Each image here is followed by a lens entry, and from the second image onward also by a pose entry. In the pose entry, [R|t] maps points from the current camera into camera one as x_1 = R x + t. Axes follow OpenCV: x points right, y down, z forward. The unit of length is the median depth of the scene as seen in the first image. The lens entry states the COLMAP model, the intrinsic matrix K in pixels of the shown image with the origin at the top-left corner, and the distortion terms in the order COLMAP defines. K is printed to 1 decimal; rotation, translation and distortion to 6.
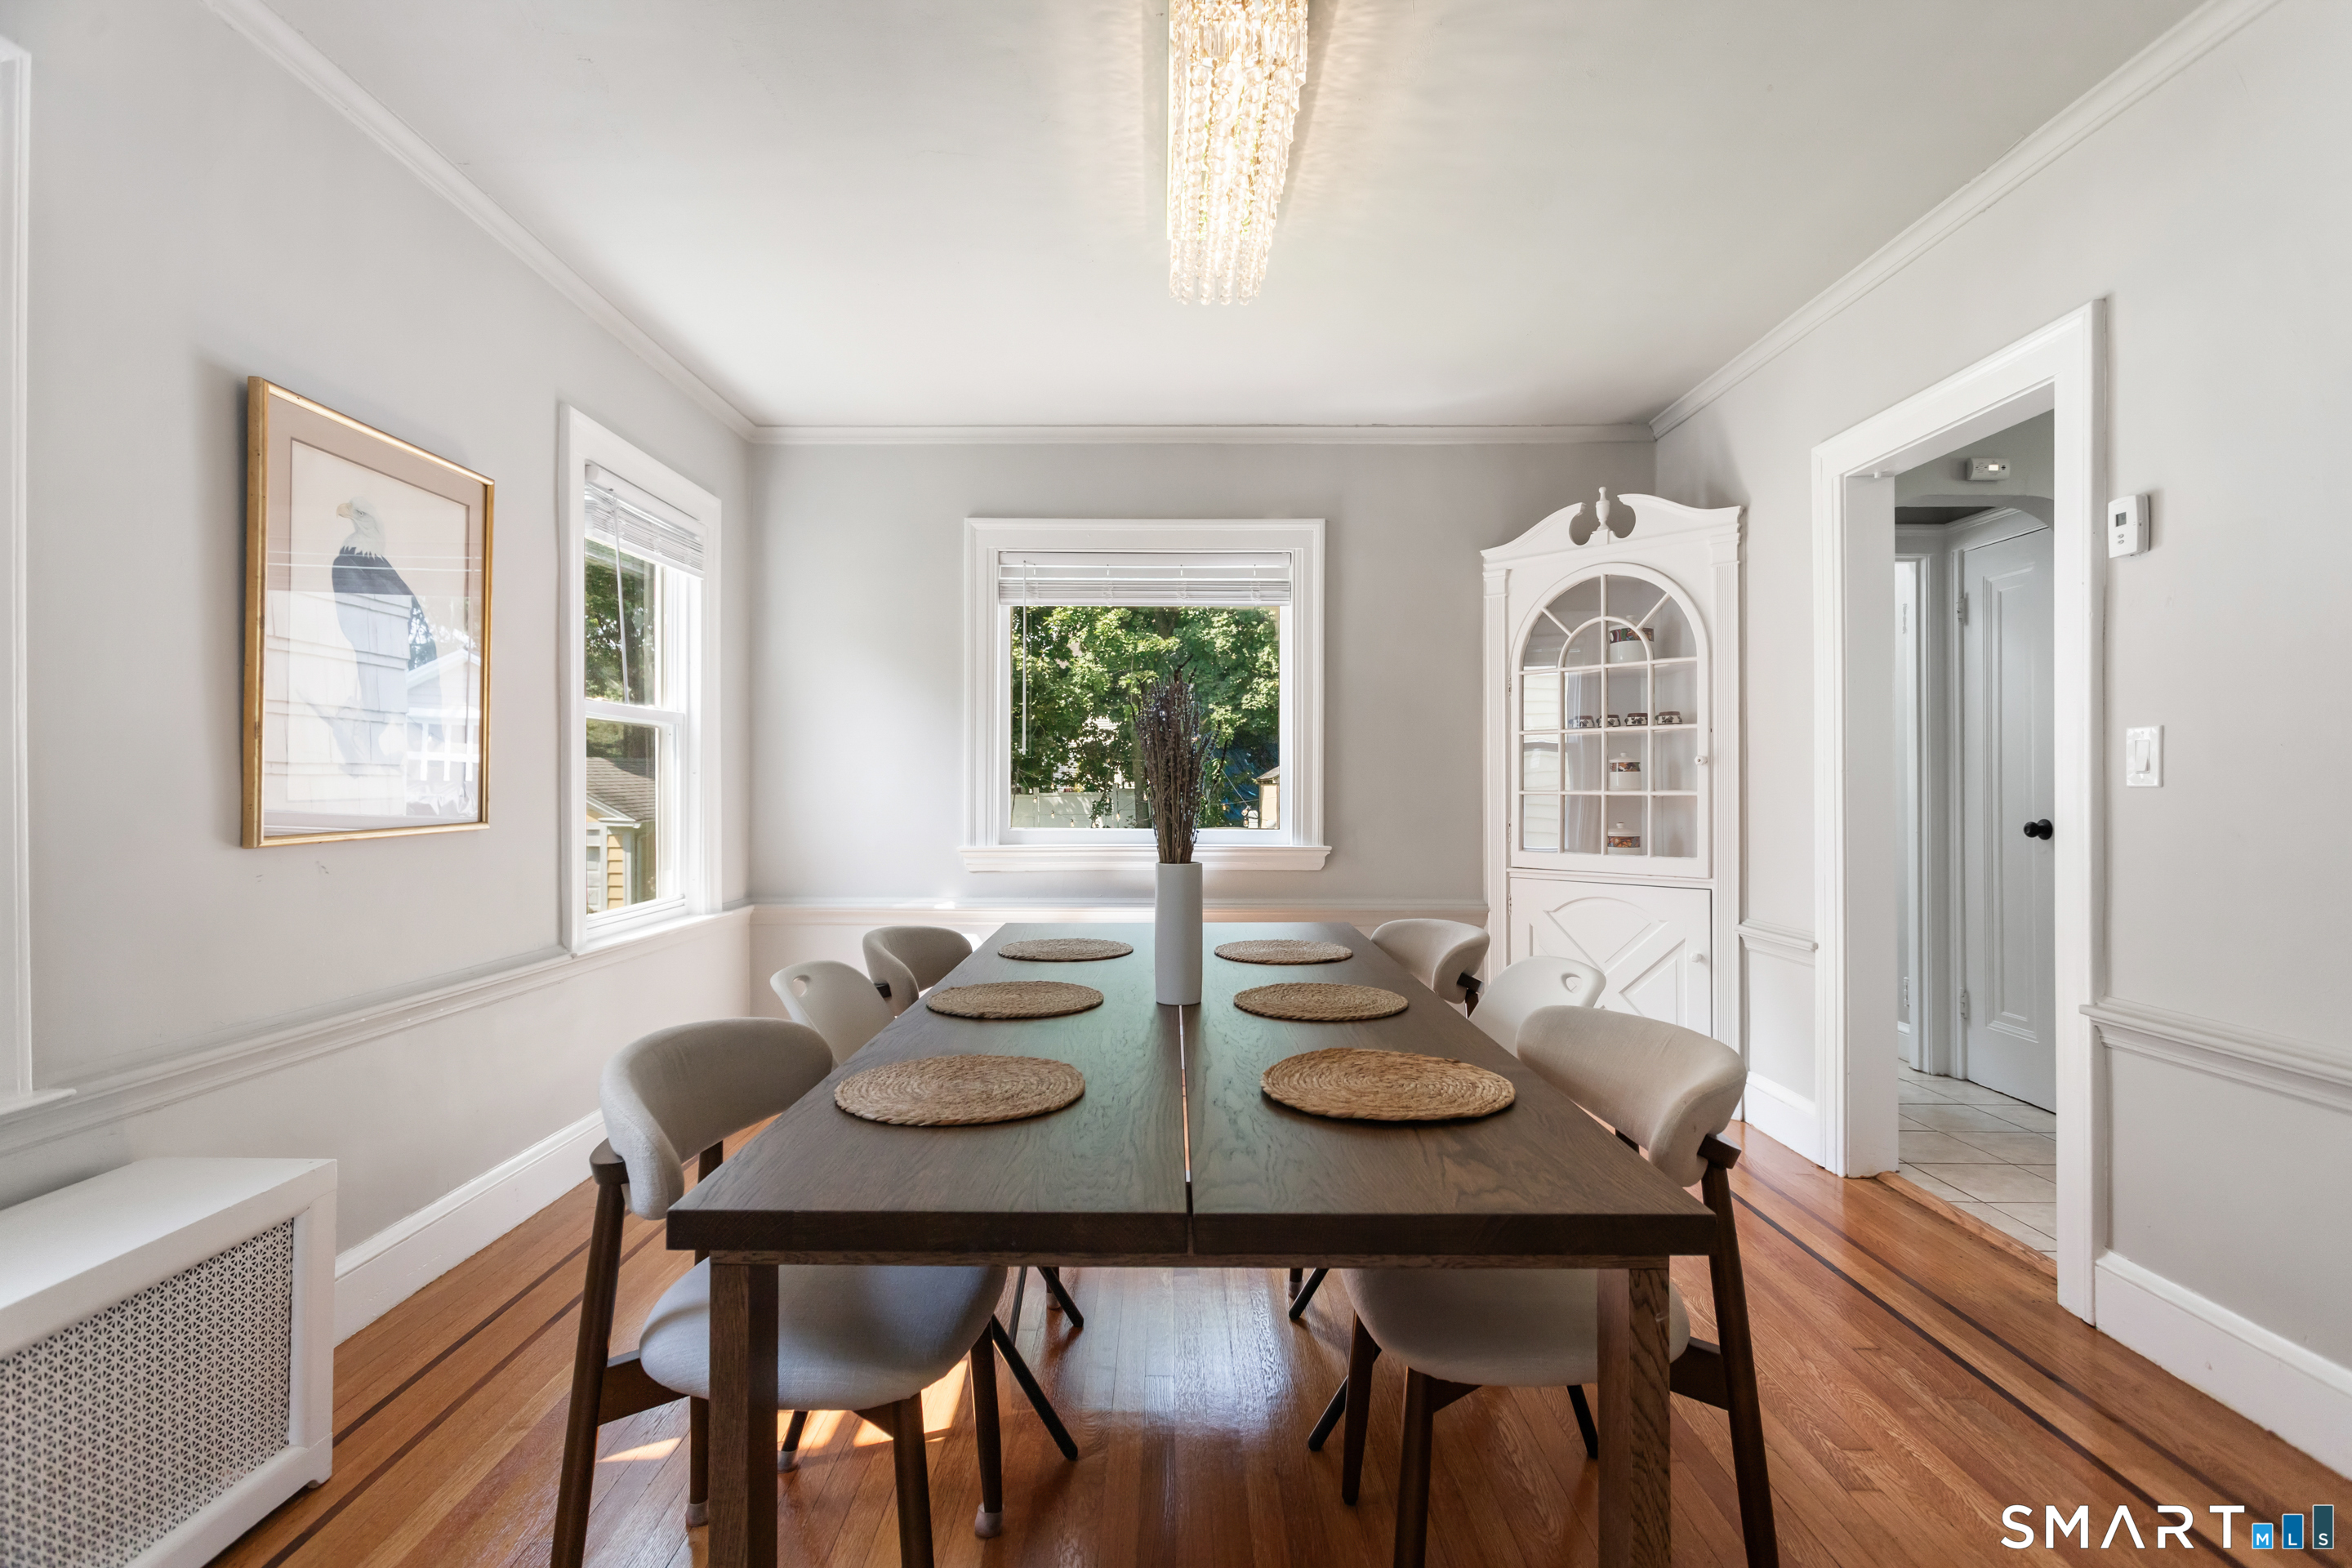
lens RADIAL K [[1125.8, 0, 1171.1], [0, 1125.8, 776.7], [0, 0, 1]] dist [0.000678, 0.002127]
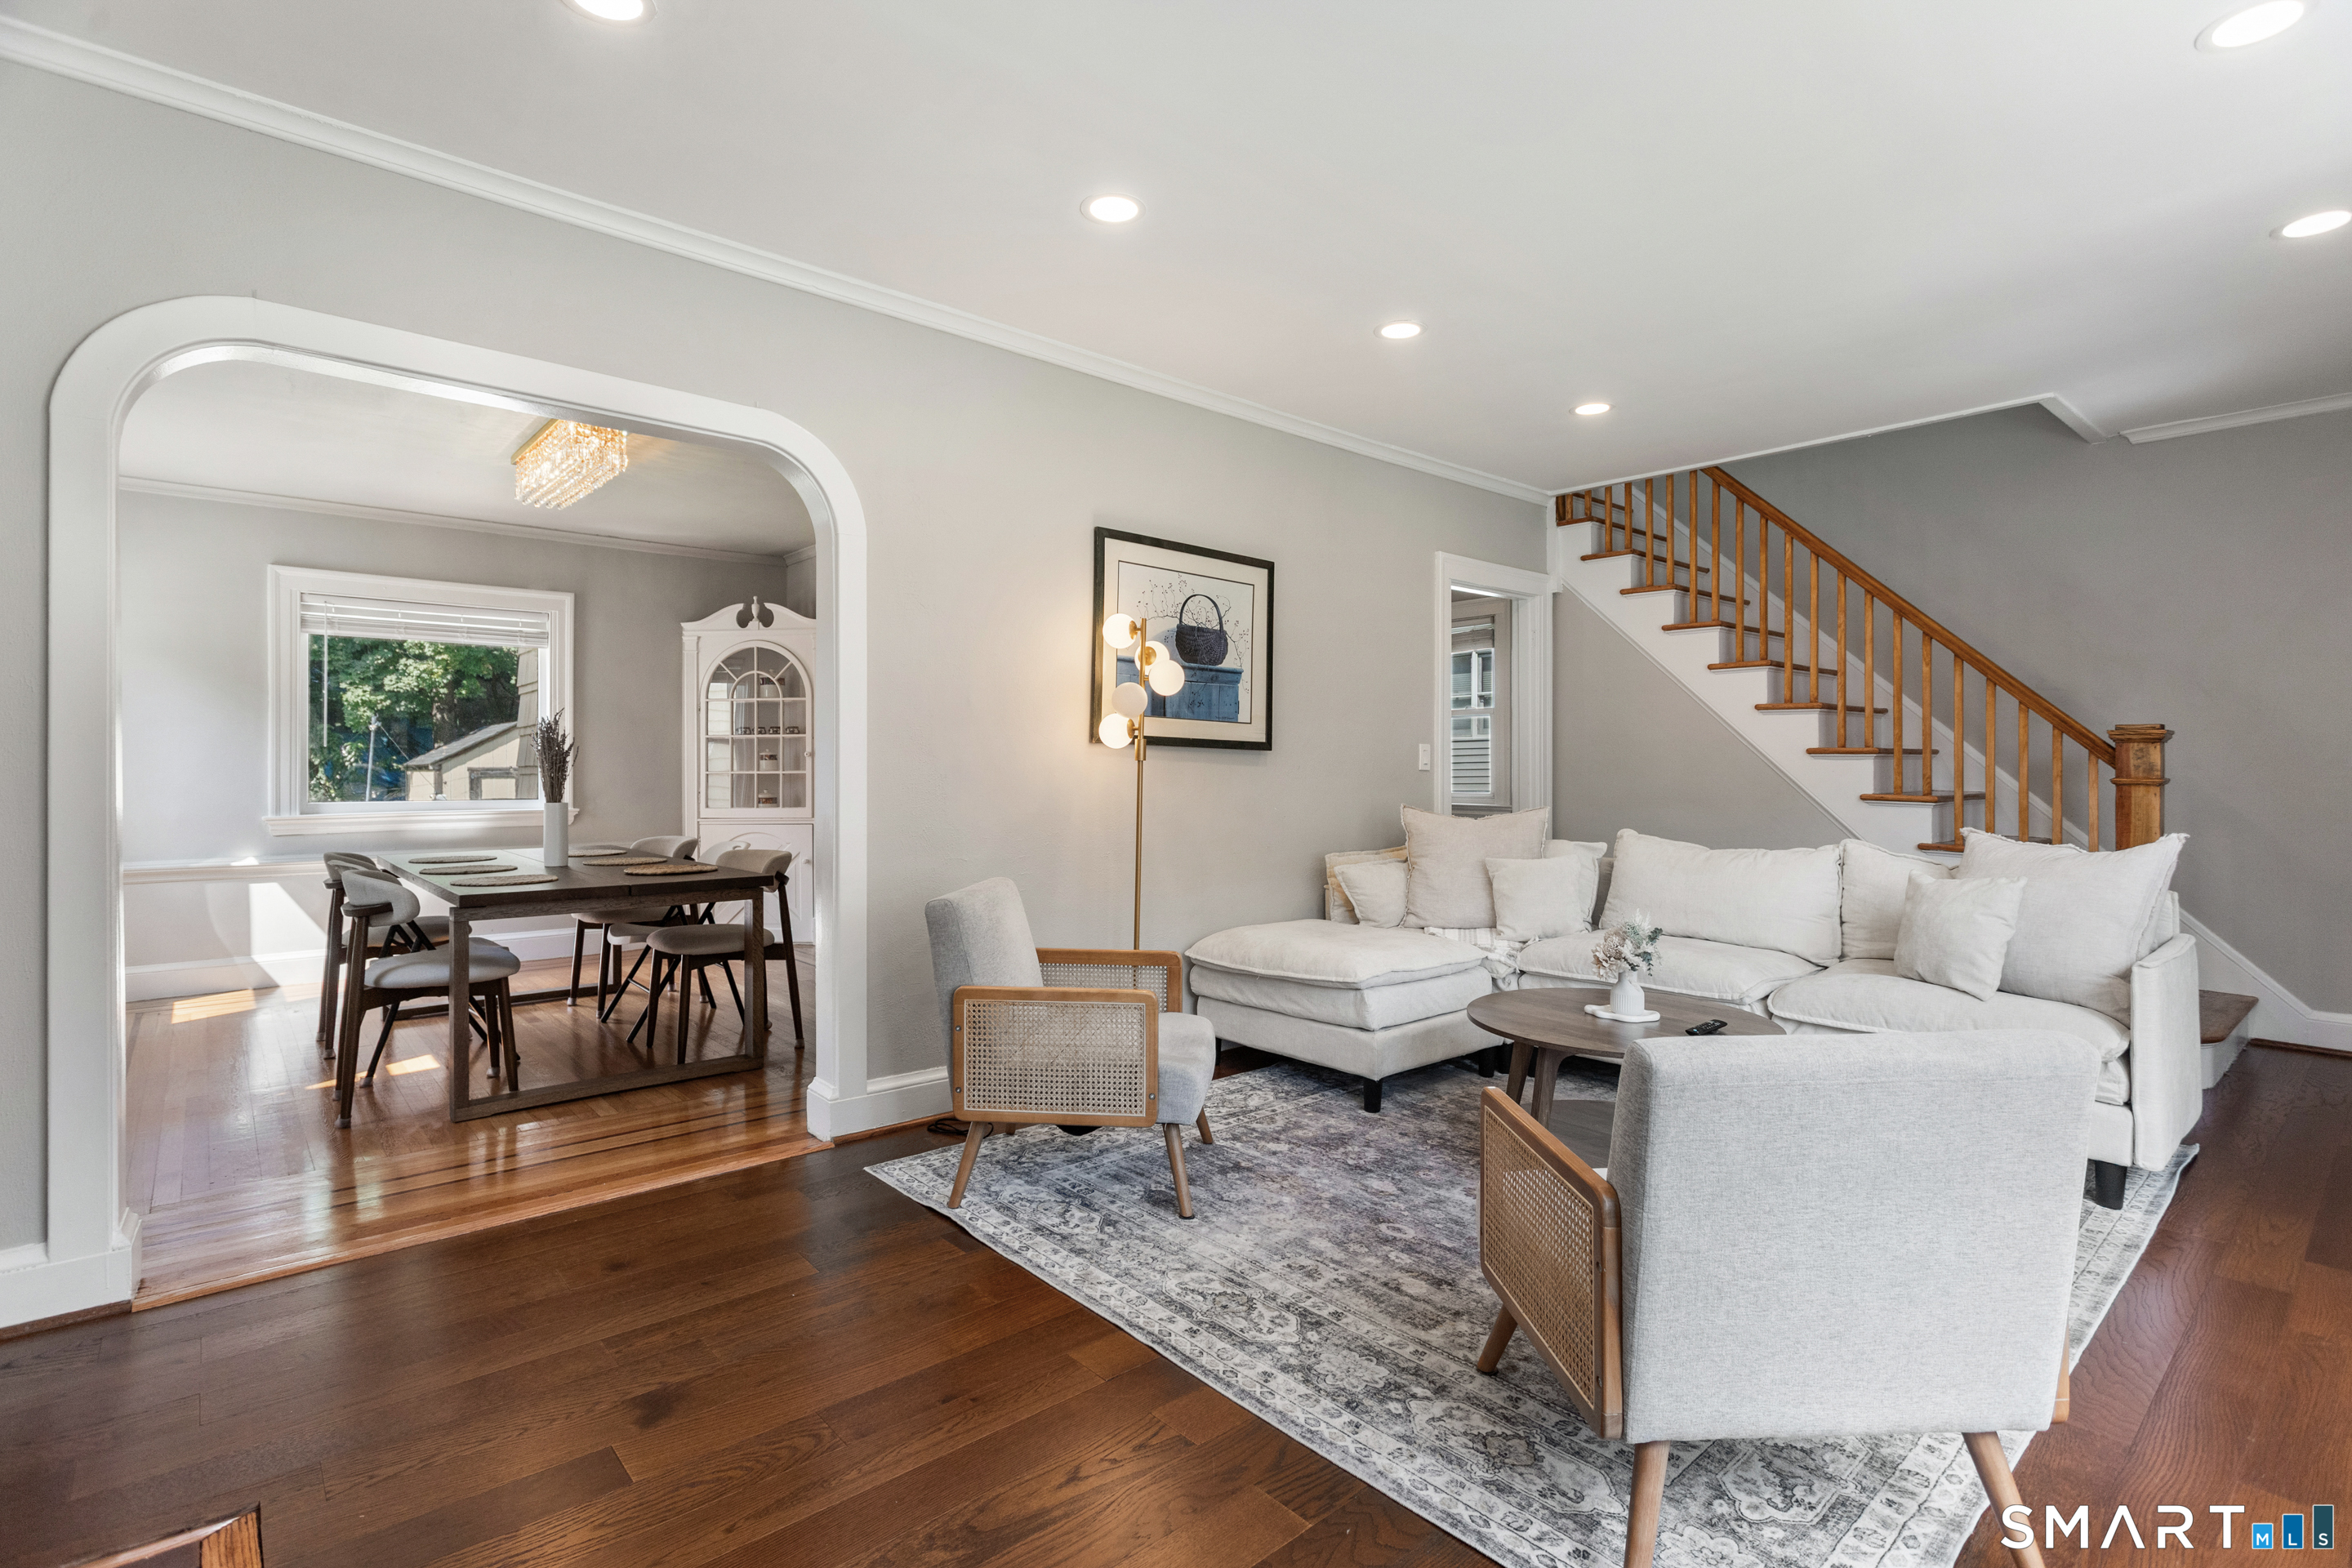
lens RADIAL K [[1125.8, 0, 1159.2], [0, 1125.8, 763.3], [0, 0, 1]] dist [0.000678, 0.002127]
pose [[0.767452, -0.000183, 0.641106, -0.242872], [0.000223, 1.000000, 0.000018, 0.000420], [-0.641106, 0.000130, 0.767452, -0.704956]]
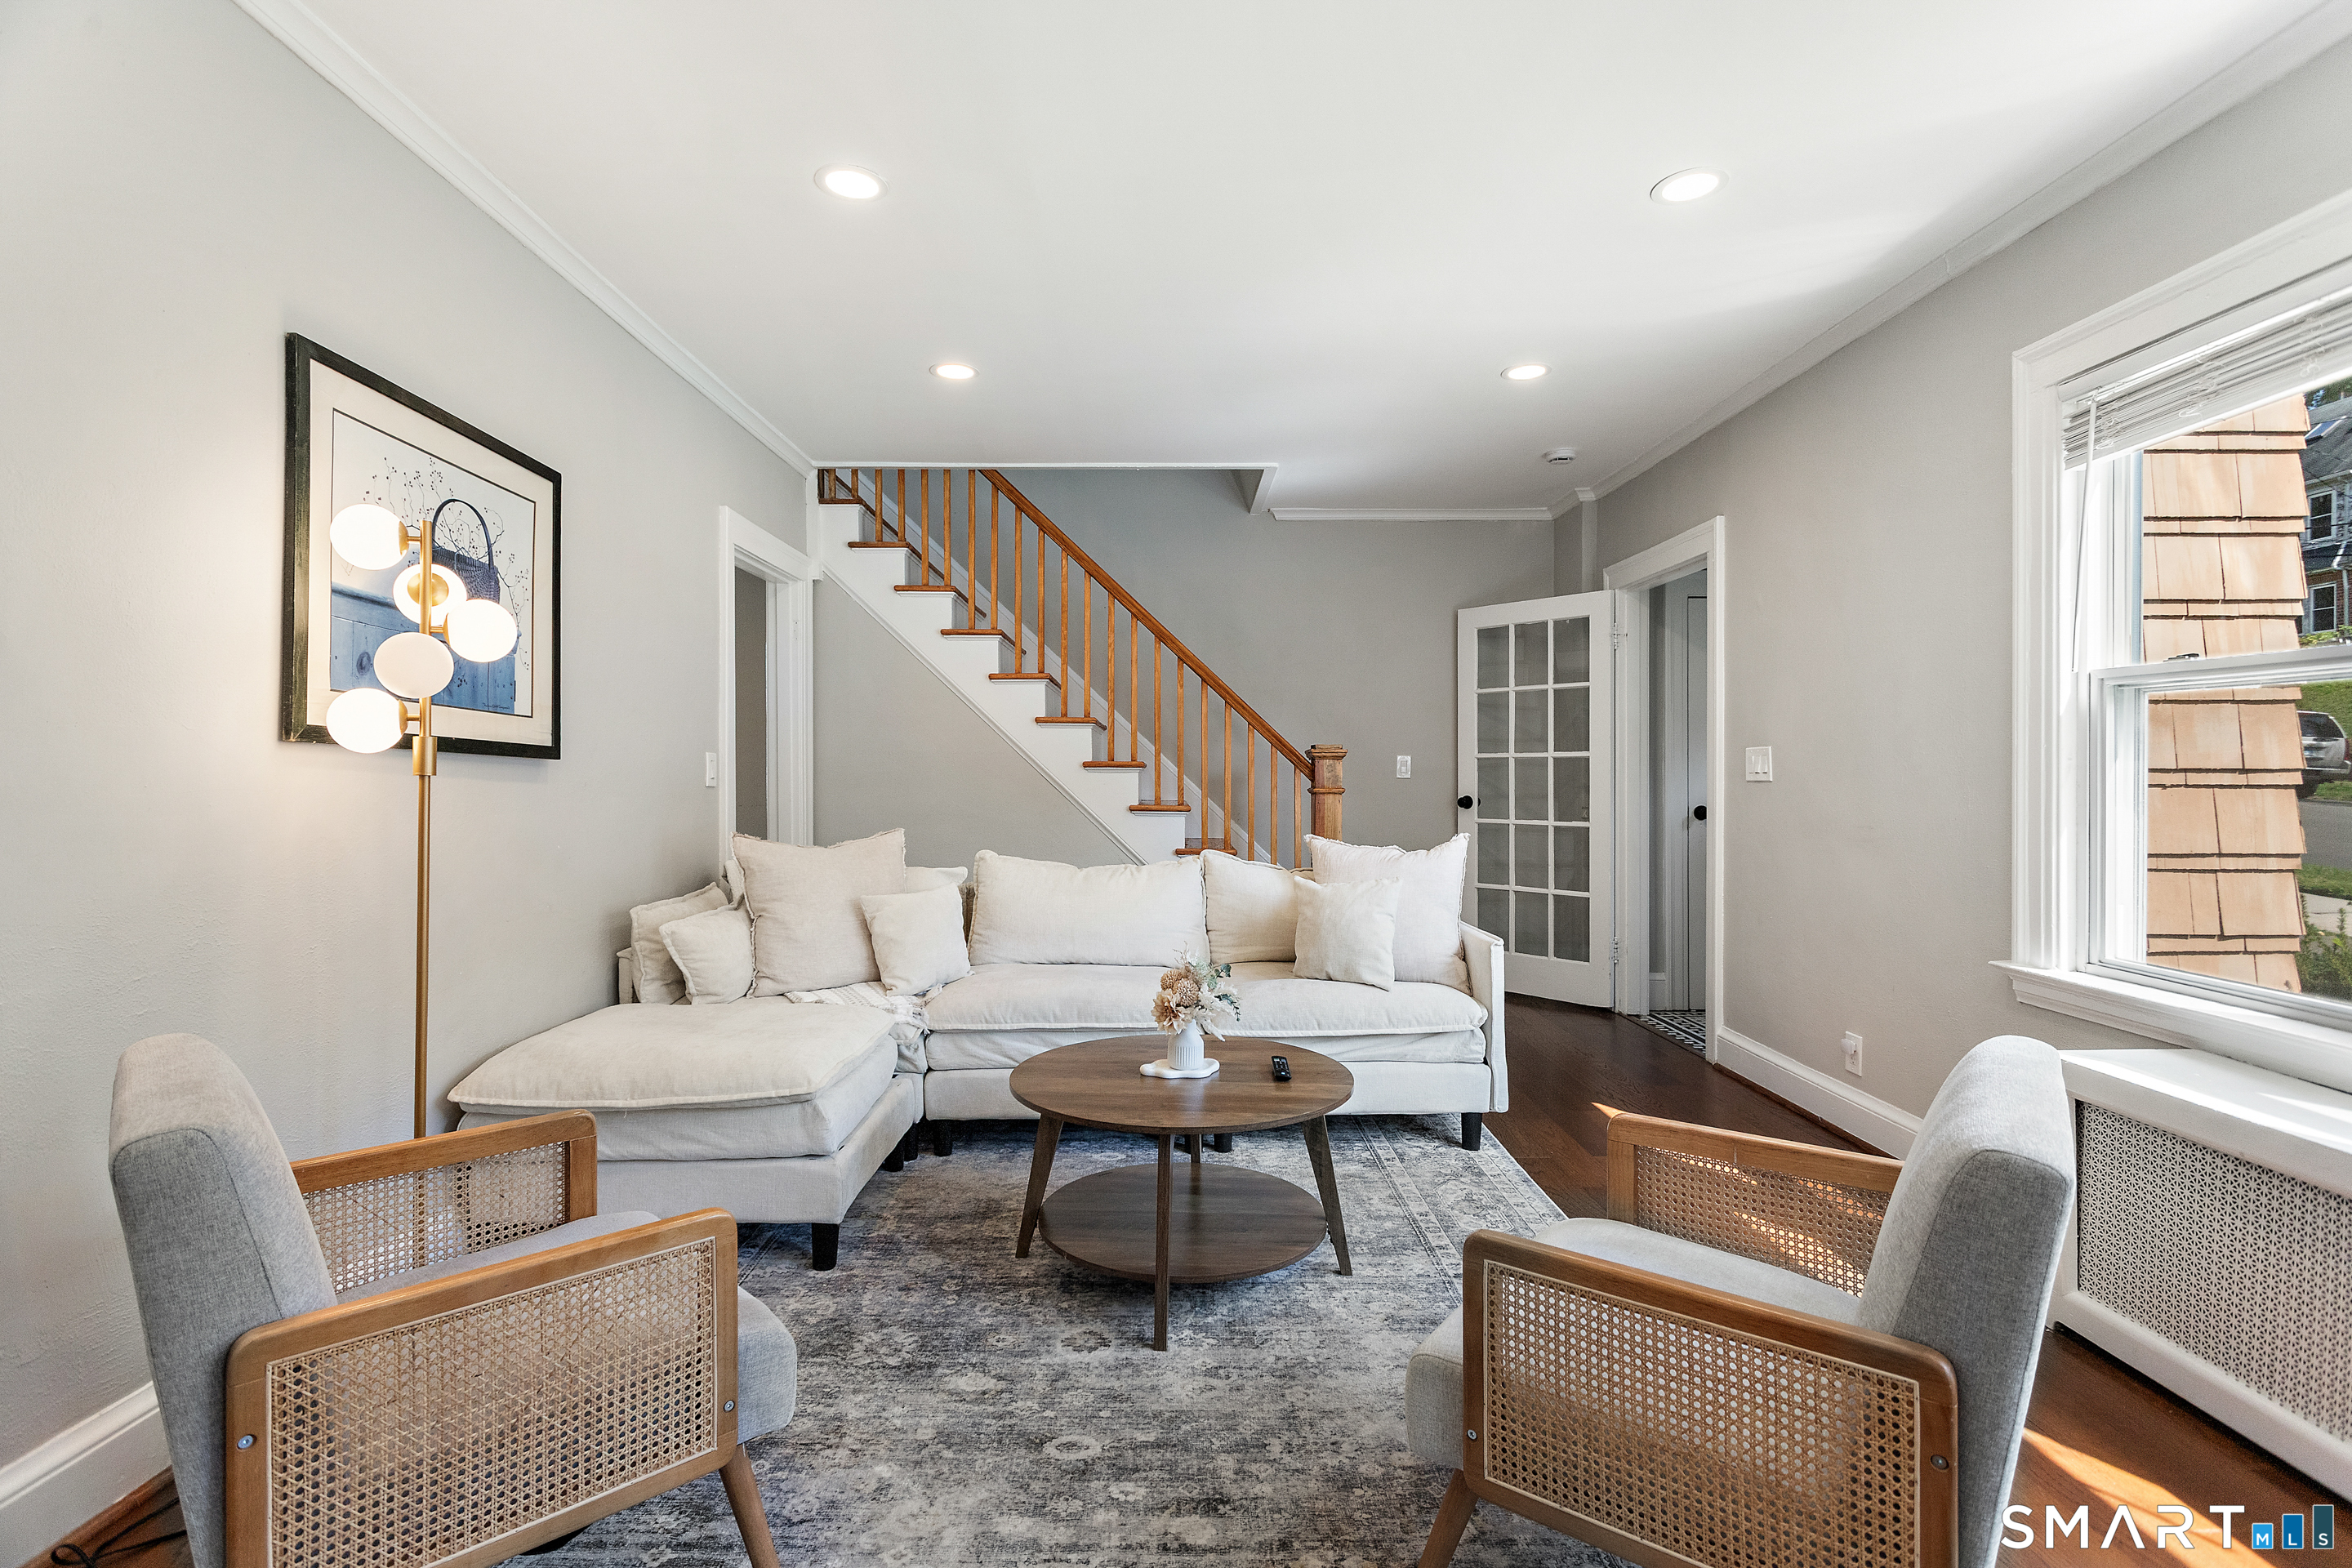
lens RADIAL K [[1125.8, 0, 1185.0], [0, 1125.8, 777.9], [0, 0, 1]] dist [0.000678, 0.002127]
pose [[0.010506, -0.004203, 0.999936, -0.191206], [0.000498, 0.999991, 0.004198, -0.001927], [-0.999945, 0.000454, 0.010508, -0.431491]]
